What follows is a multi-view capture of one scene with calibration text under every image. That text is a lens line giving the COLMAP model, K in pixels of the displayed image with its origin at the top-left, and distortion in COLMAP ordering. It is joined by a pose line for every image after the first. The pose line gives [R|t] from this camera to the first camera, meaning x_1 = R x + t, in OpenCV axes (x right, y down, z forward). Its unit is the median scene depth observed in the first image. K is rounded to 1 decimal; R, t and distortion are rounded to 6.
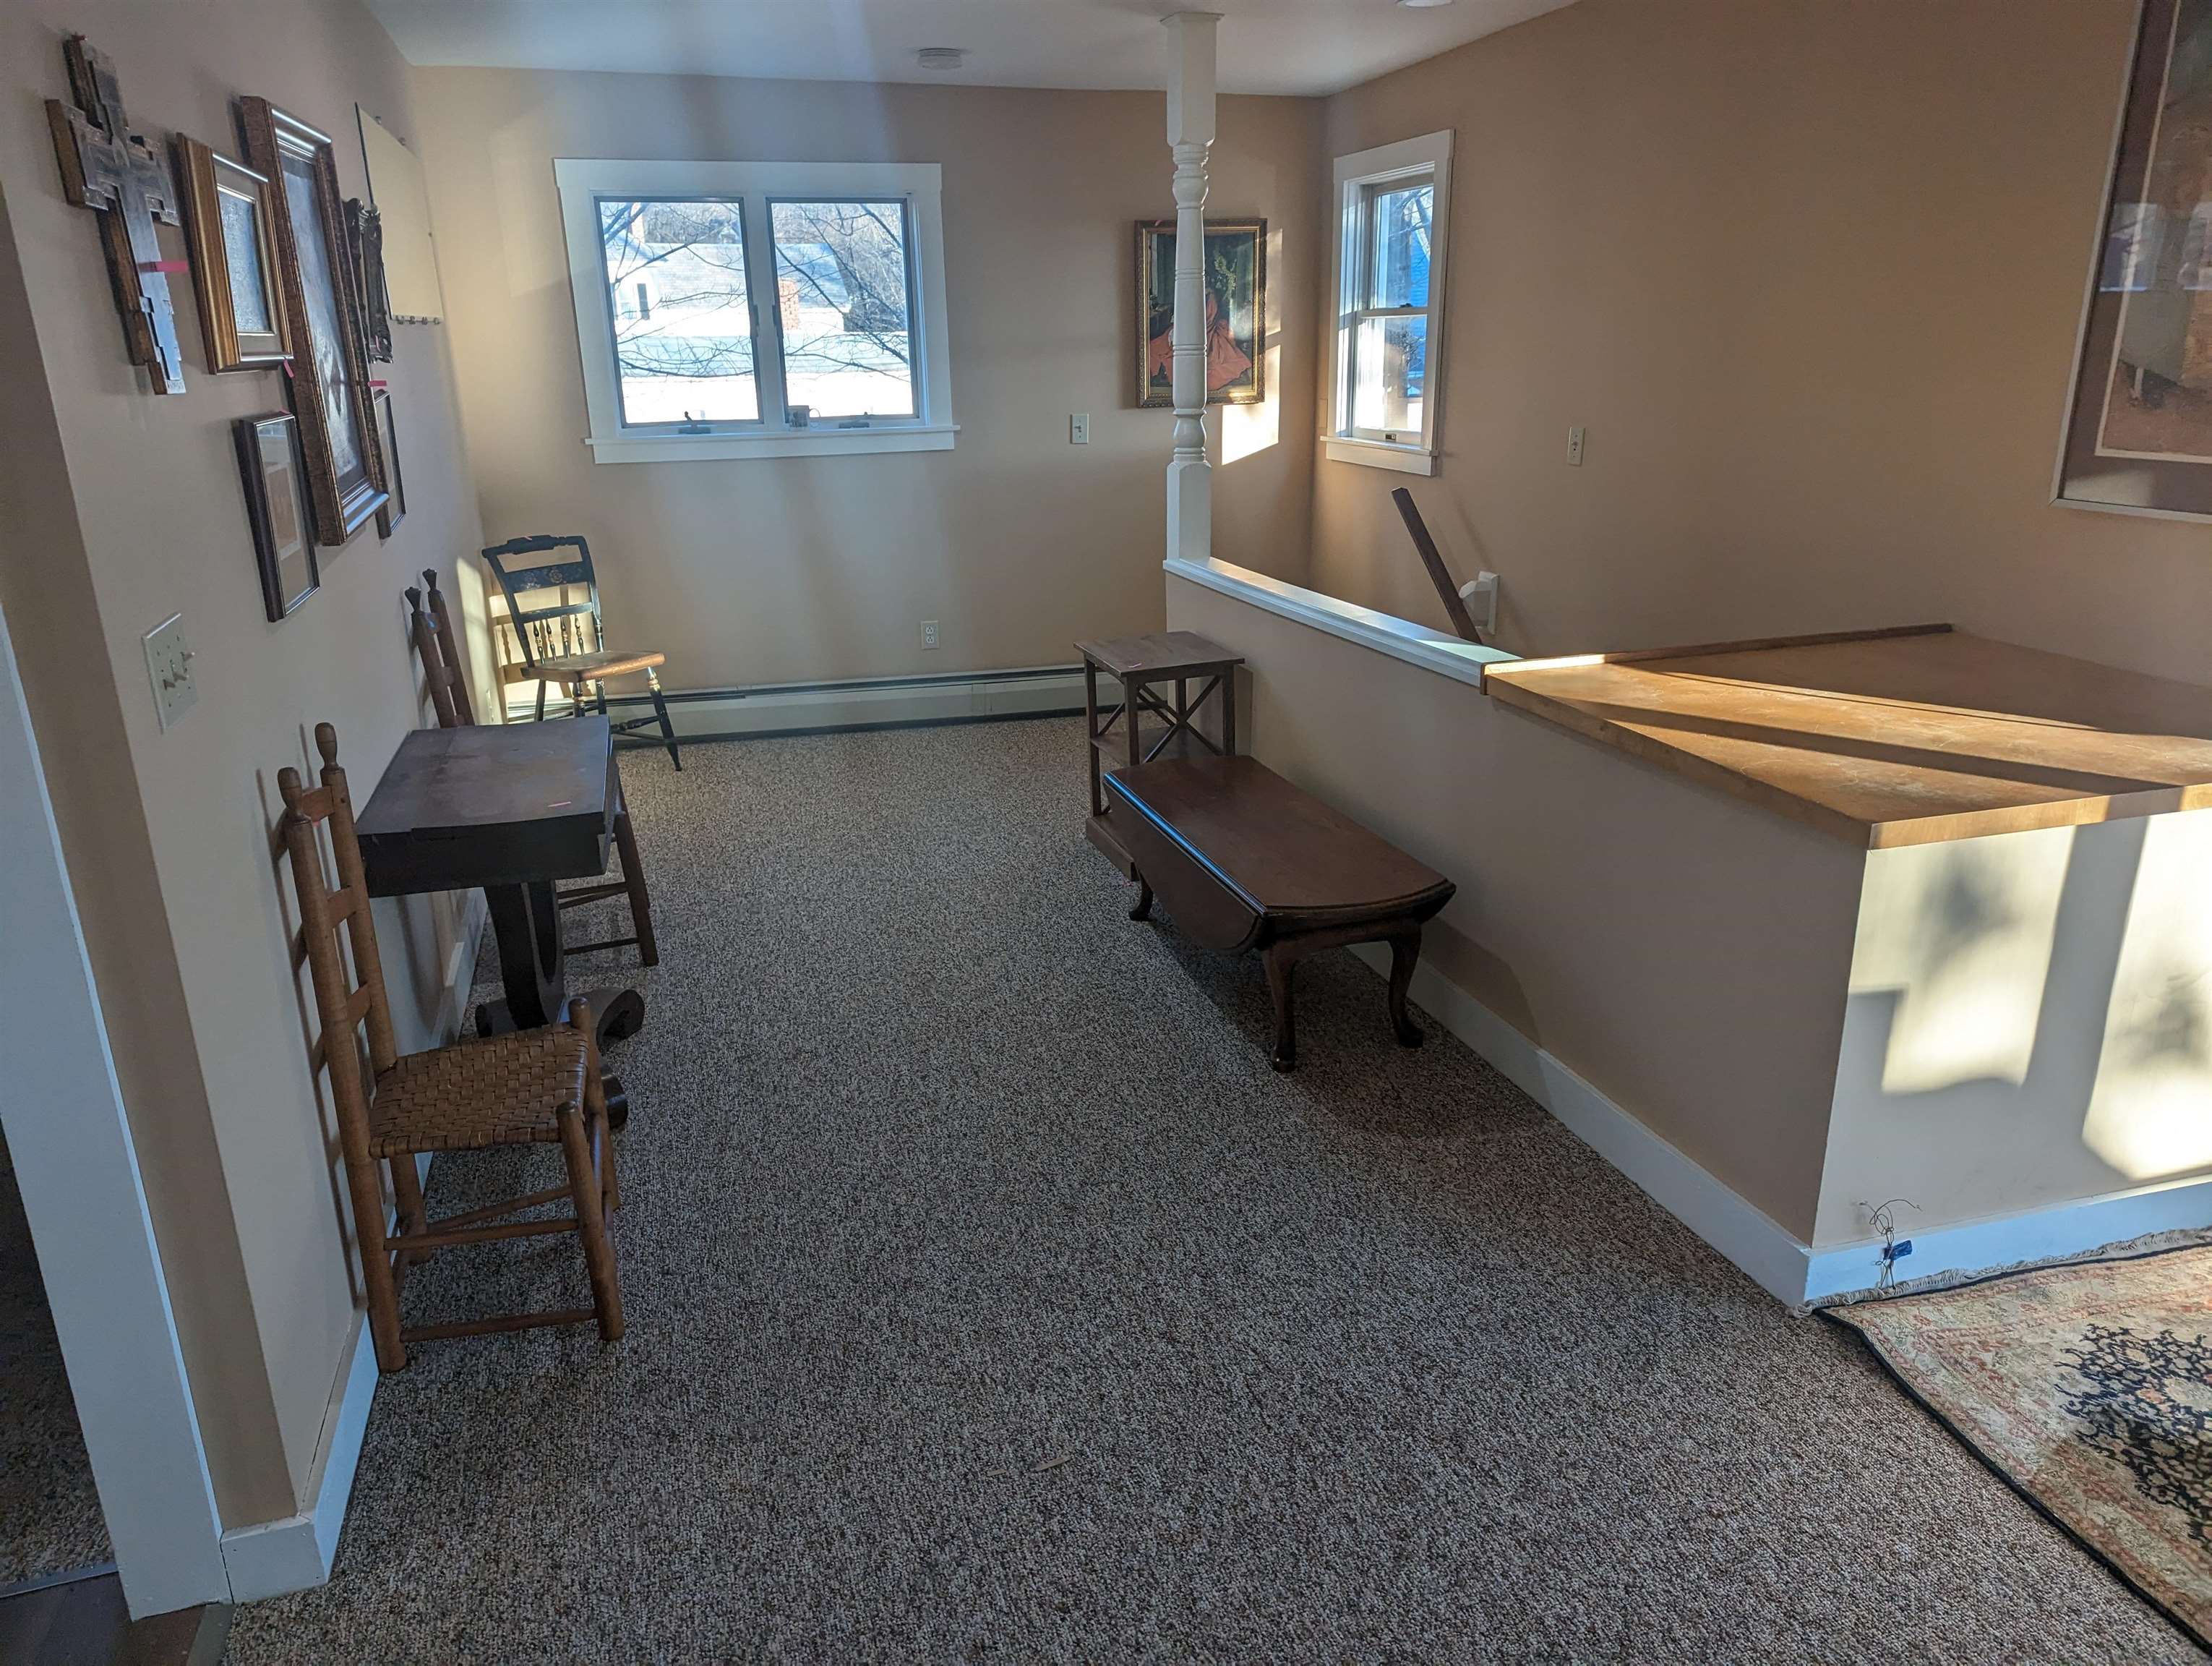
lens RADIAL K [[1553.5, 0, 1101.3], [0, 1553.5, 847.0], [0, 0, 1]] dist [0.070573, -0.052218]
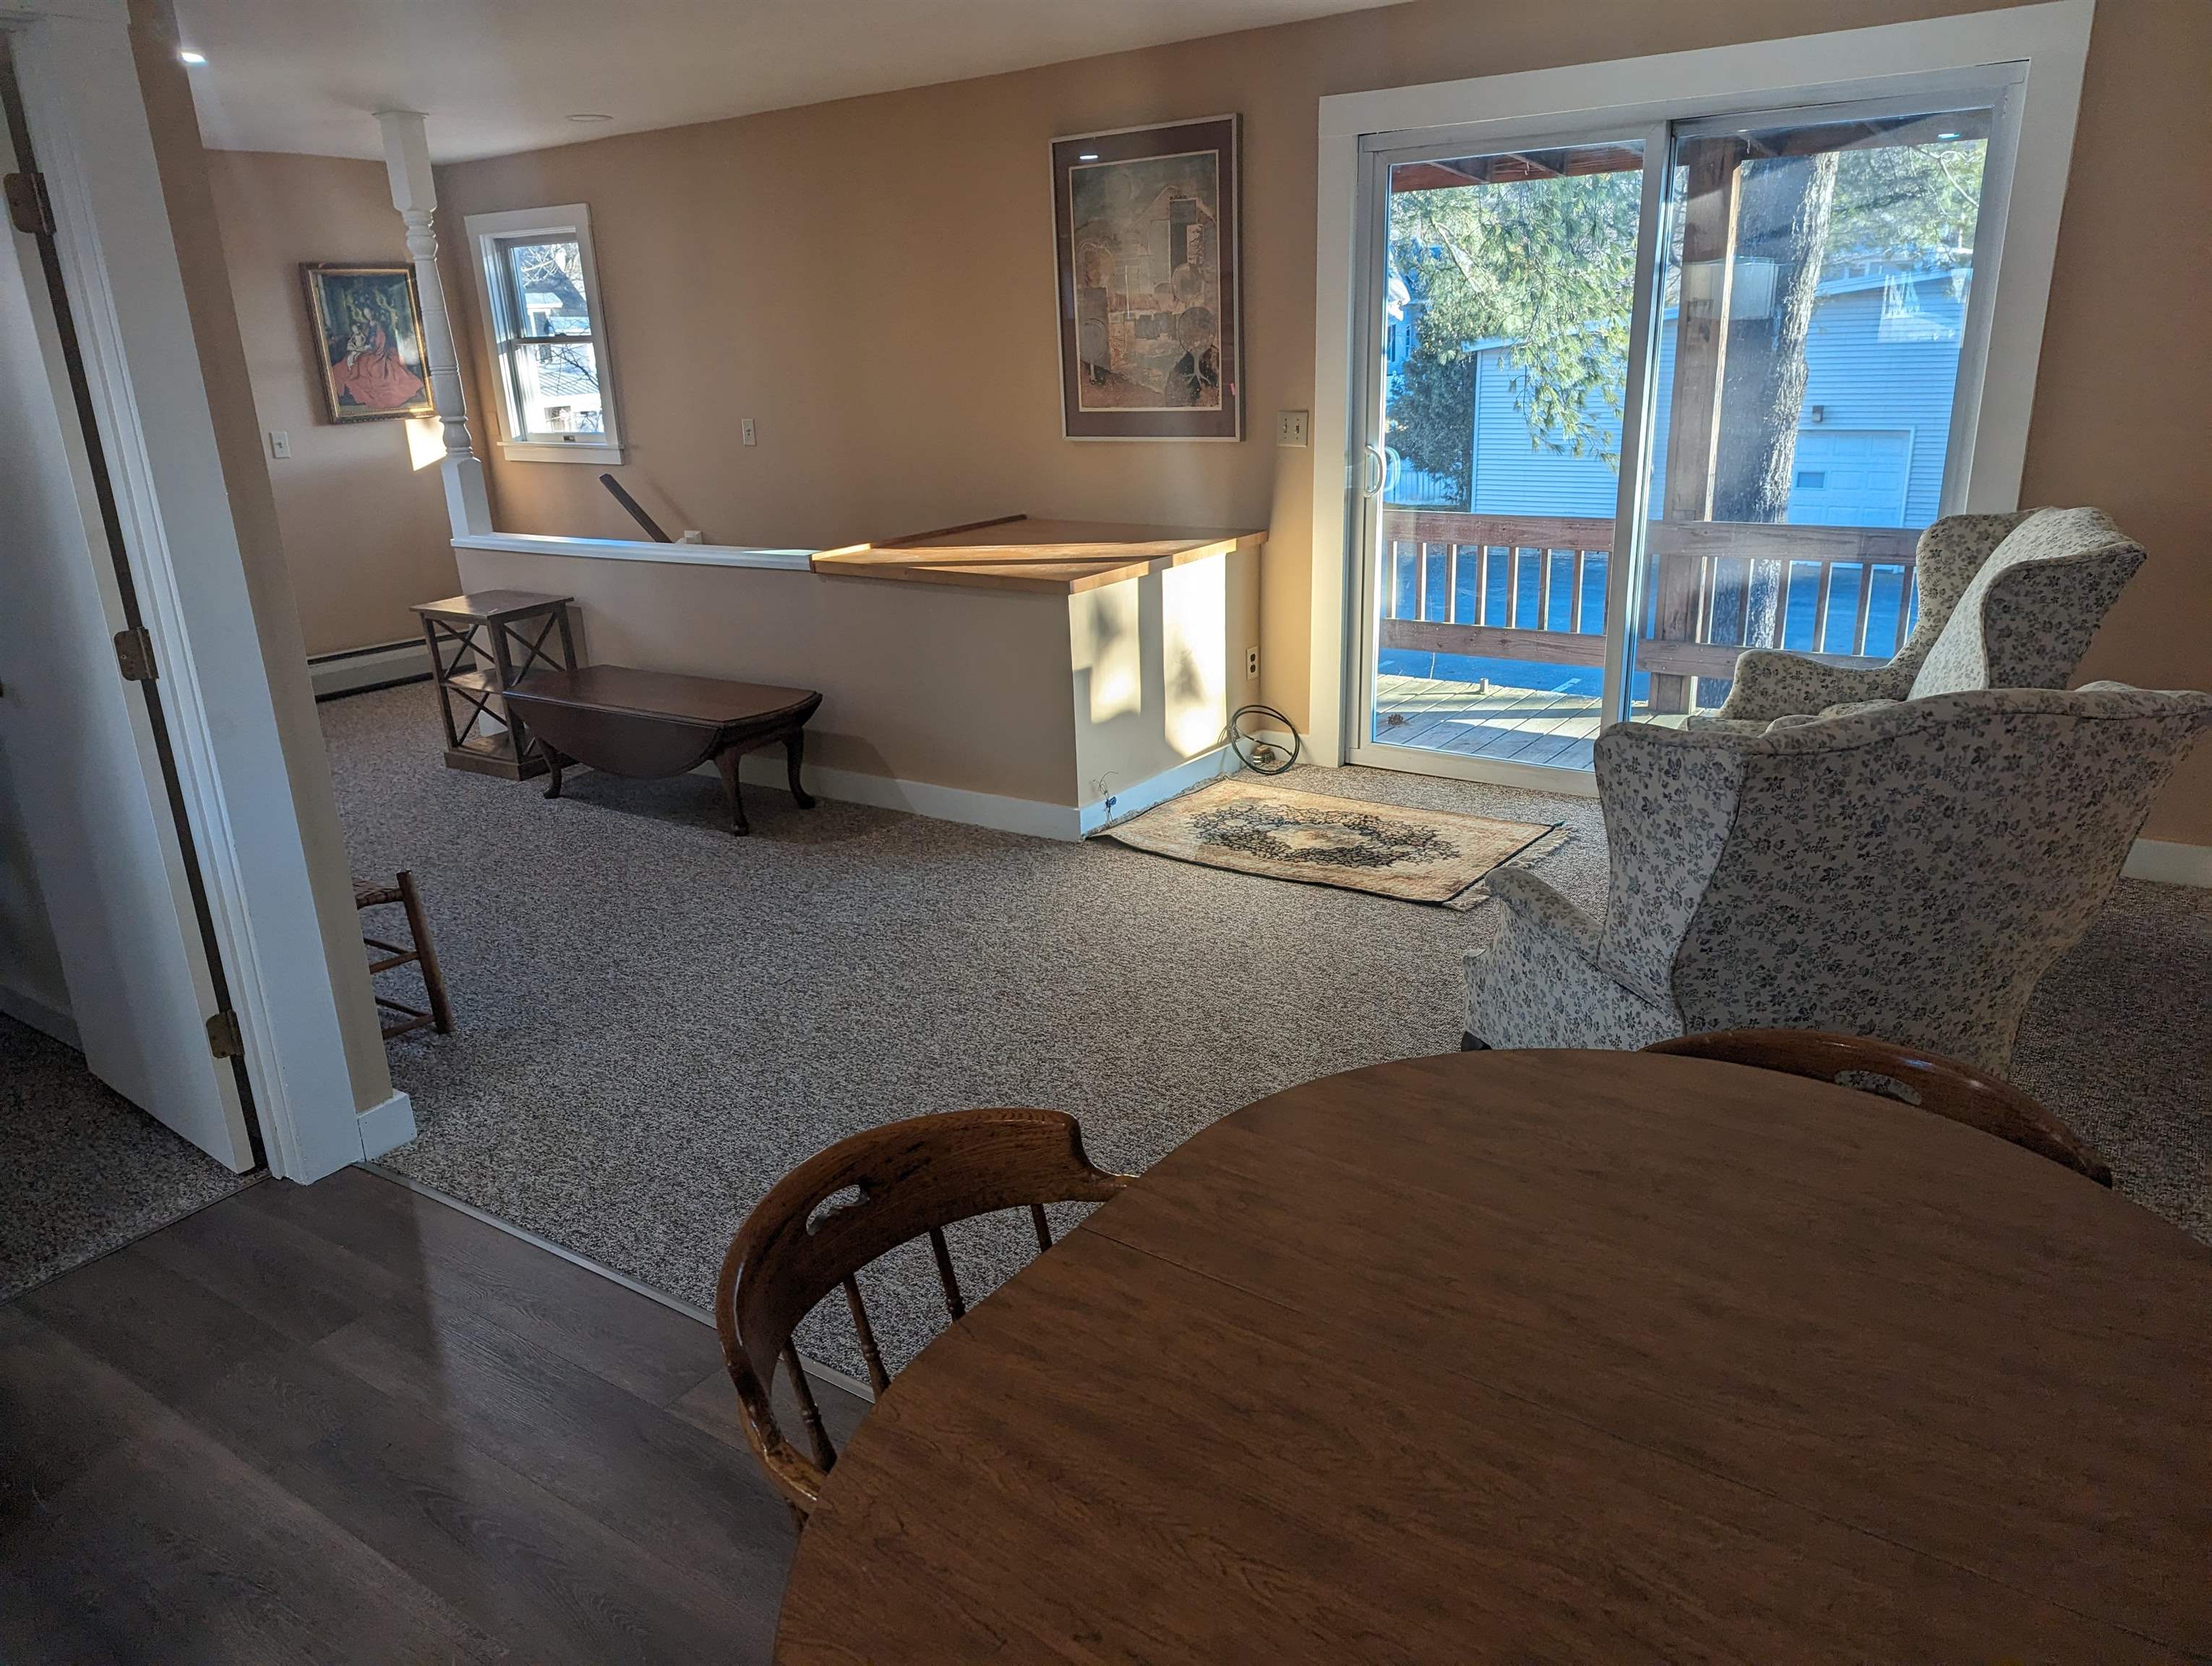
lens RADIAL K [[1538.2, 0, 1106.5], [0, 1538.2, 835.8], [0, 0, 1]] dist [0.054459, -0.001163]
pose [[0.788014, -0.208395, 0.579314, -0.559714], [0.219405, 0.974246, 0.052017, 0.168774], [-0.575235, 0.086115, 0.813443, -0.508858]]
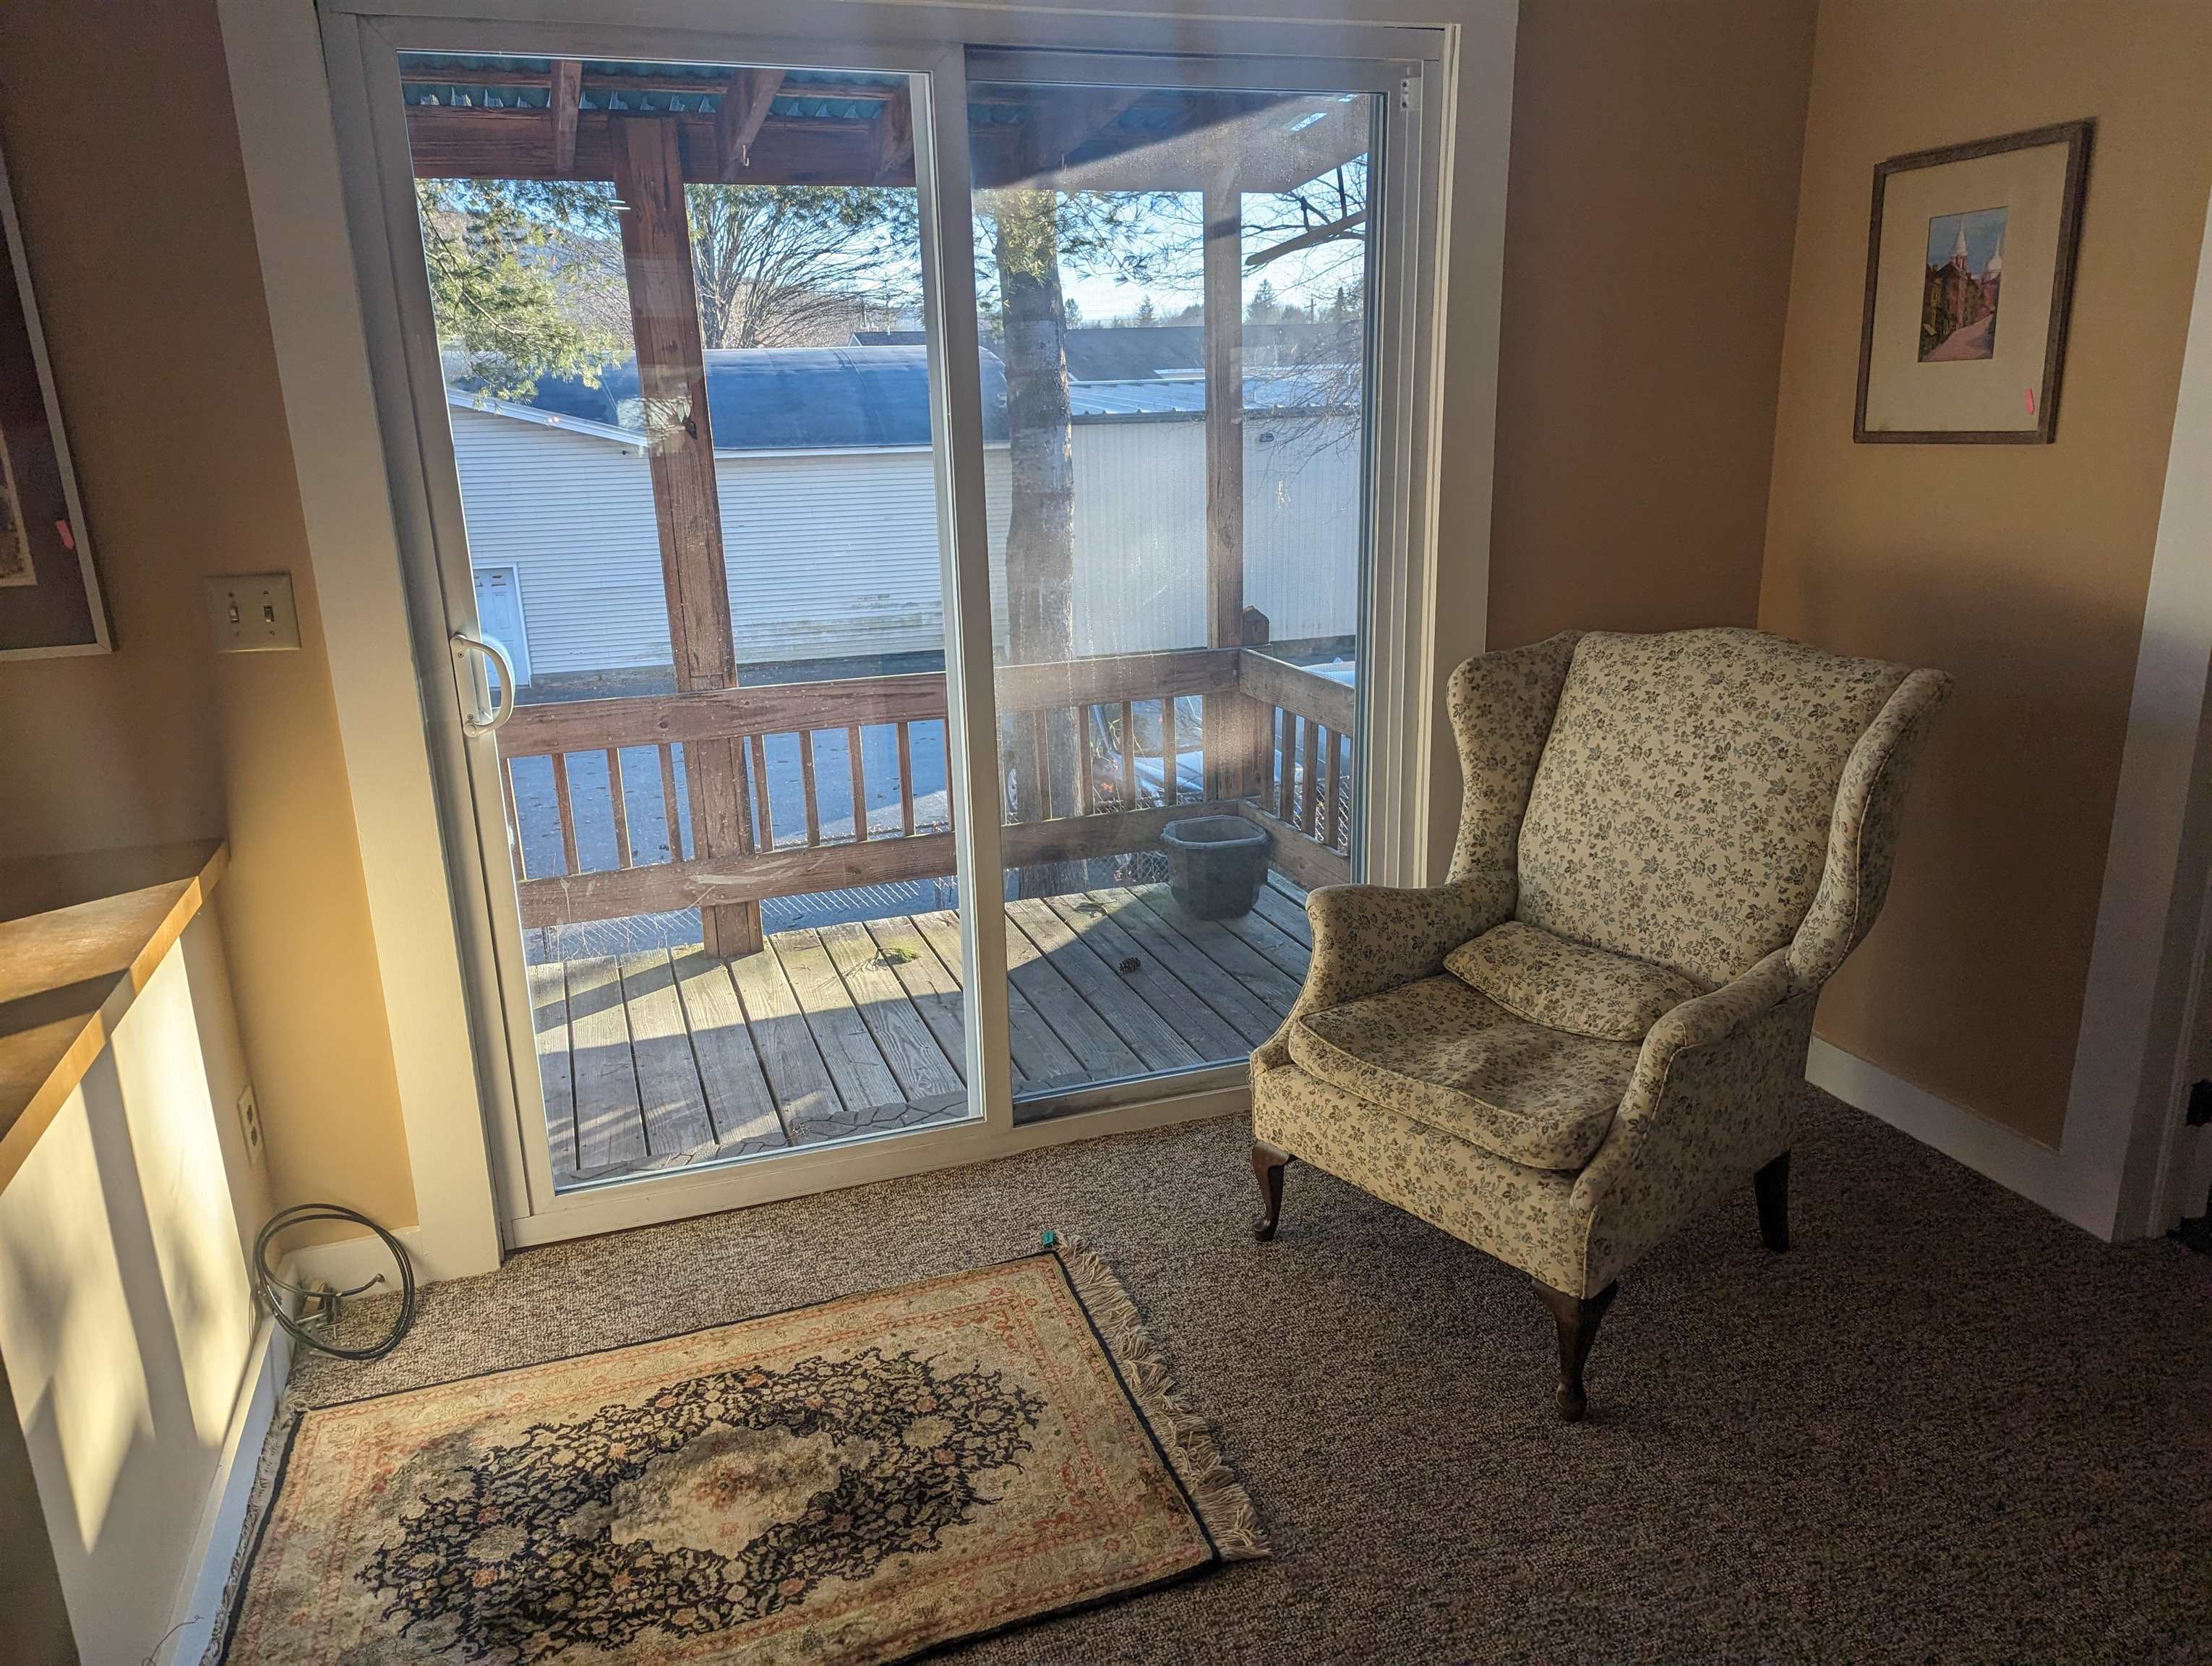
lens RADIAL K [[1553.5, 0, 1101.3], [0, 1553.5, 847.0], [0, 0, 1]] dist [0.070573, -0.052218]
pose [[-0.029755, -0.268197, 0.962904, -0.076933], [0.347750, 0.900374, 0.261526, -0.108832], [-0.937115, 0.342632, 0.066475, 0.379473]]
